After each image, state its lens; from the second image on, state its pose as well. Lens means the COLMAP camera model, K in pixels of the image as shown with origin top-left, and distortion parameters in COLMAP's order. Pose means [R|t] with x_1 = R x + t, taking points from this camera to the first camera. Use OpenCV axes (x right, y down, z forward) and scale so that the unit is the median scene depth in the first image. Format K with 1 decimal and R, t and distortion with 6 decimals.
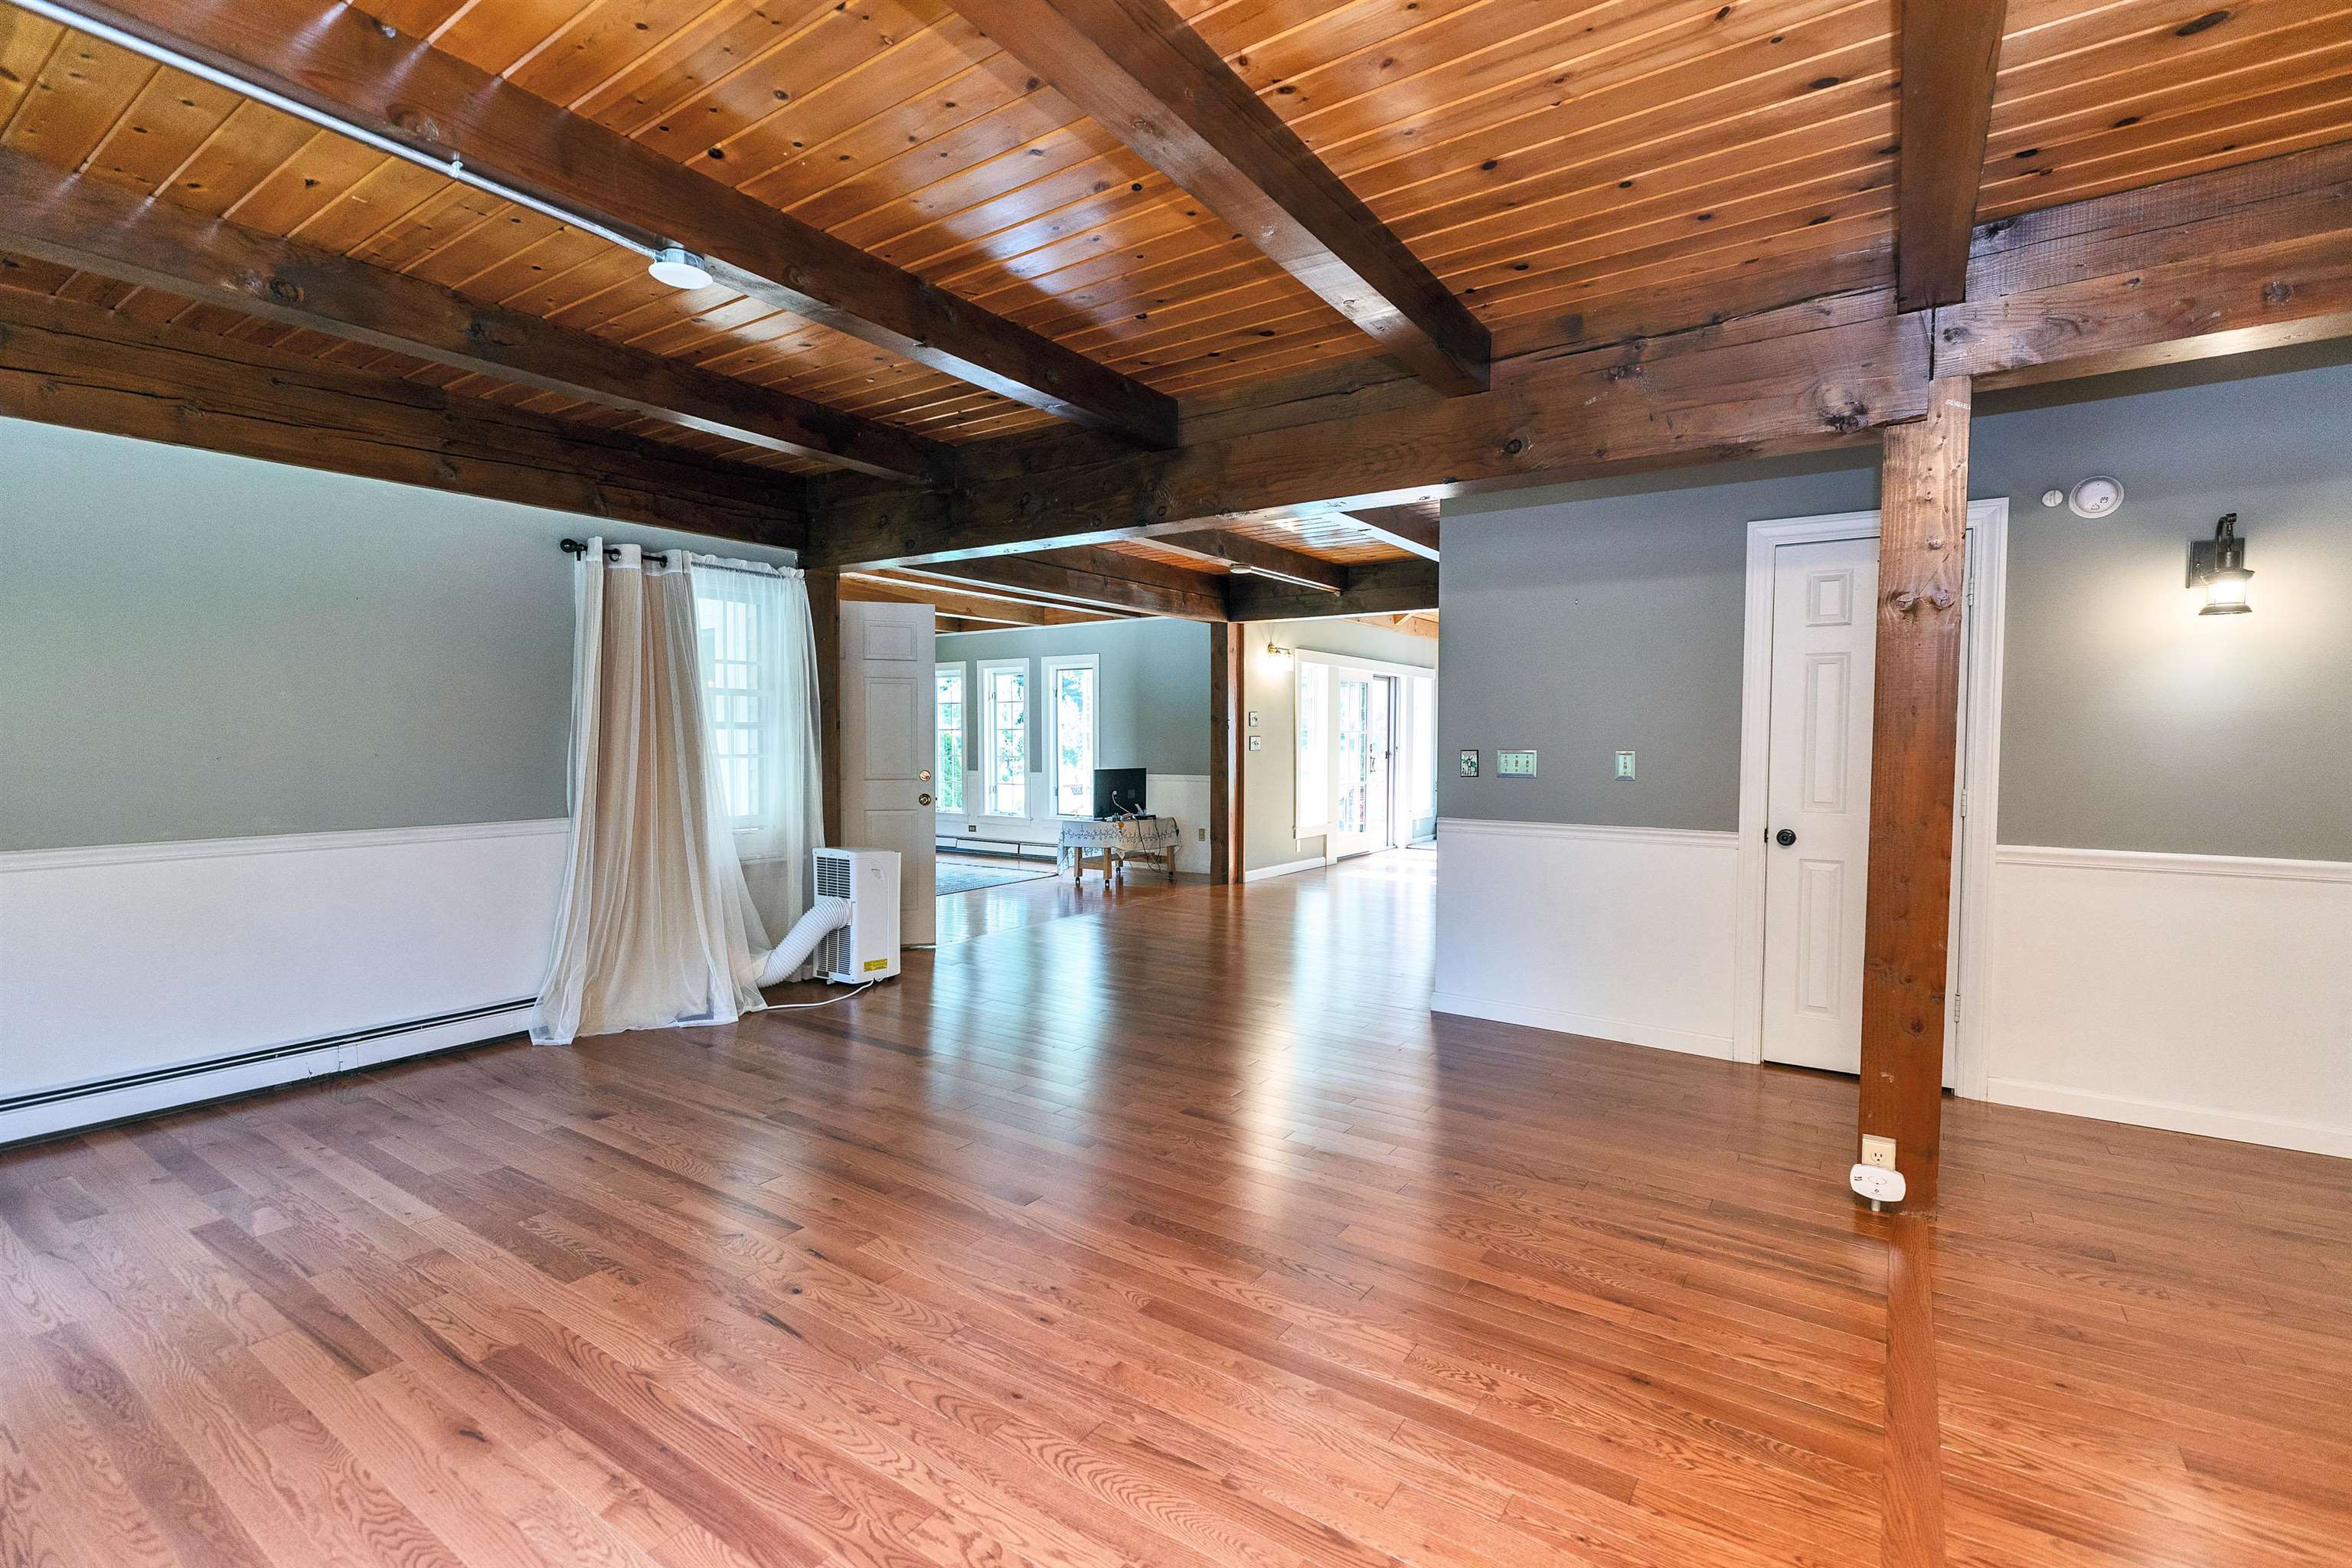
lens RADIAL K [[1079.7, 0, 1169.2], [0, 1079.7, 780.8], [0, 0, 1]] dist [0.000431, 0.000237]
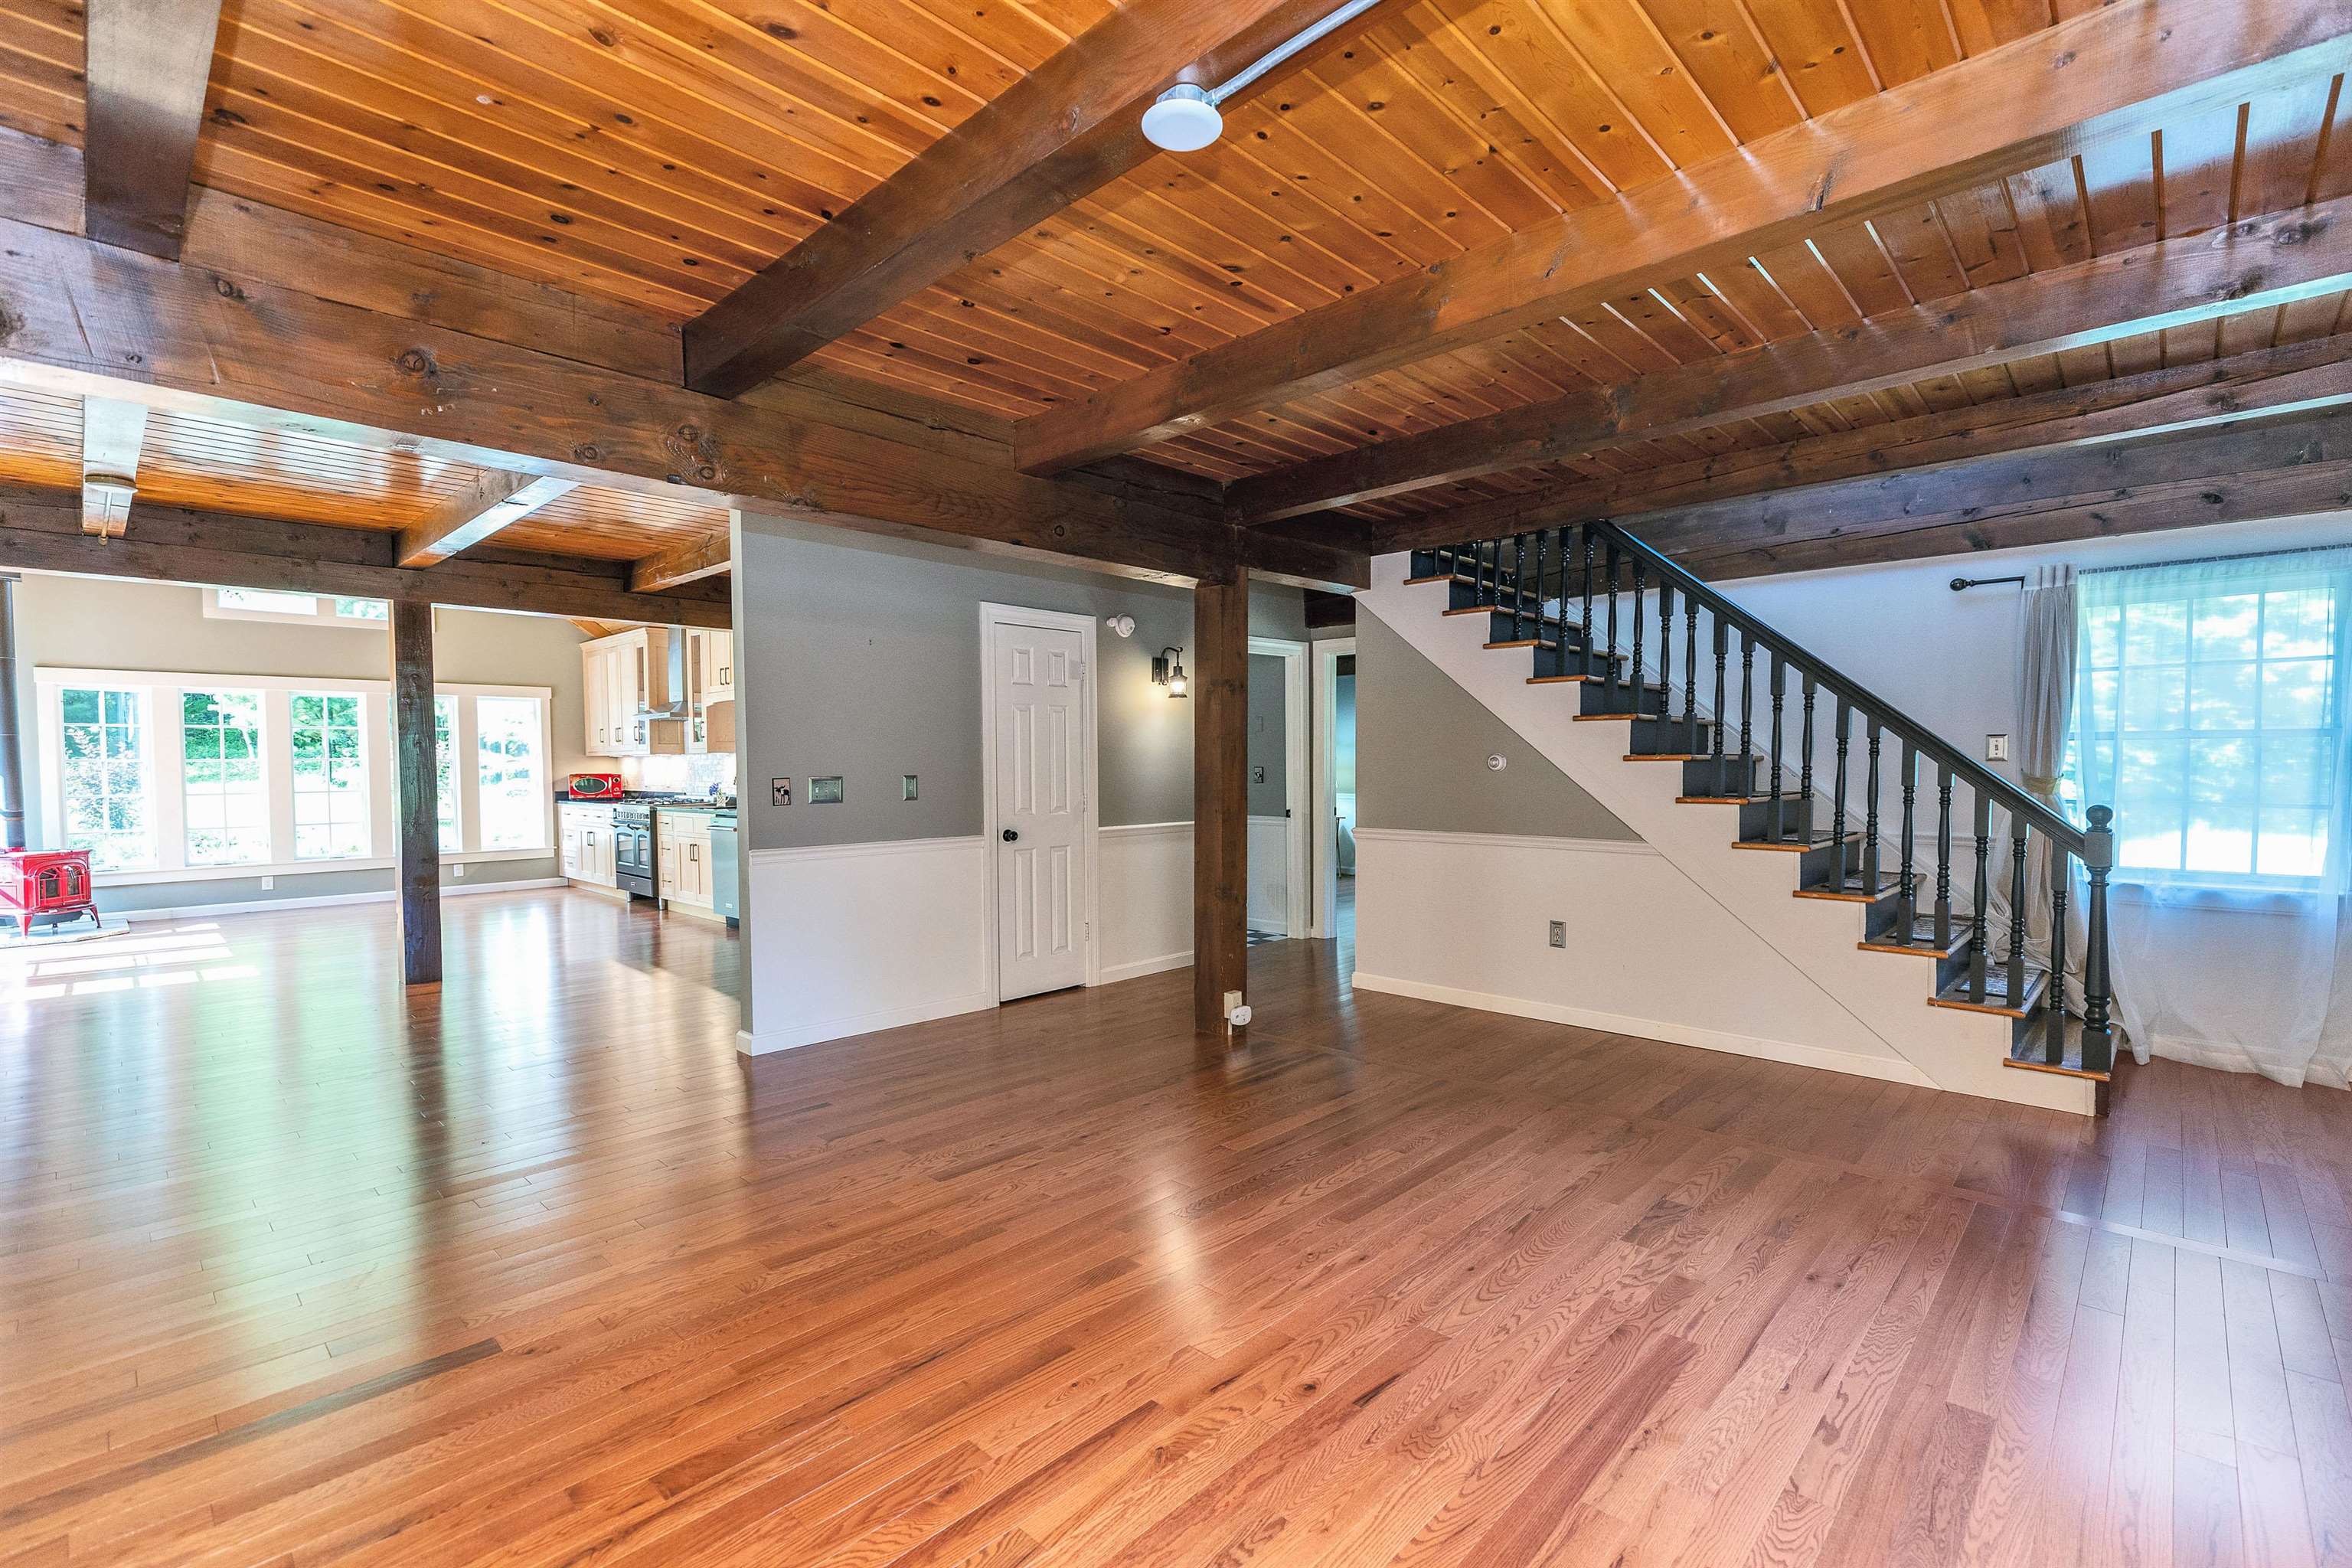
lens RADIAL K [[1058.8, 0, 1190.6], [0, 1058.8, 792.2], [0, 0, 1]] dist [0.000597, 0.000804]
pose [[0.137390, -0.035917, 0.989866, -1.303265], [0.046267, 0.998484, 0.029808, -0.057300], [-0.989436, 0.041703, 0.138843, 1.025402]]
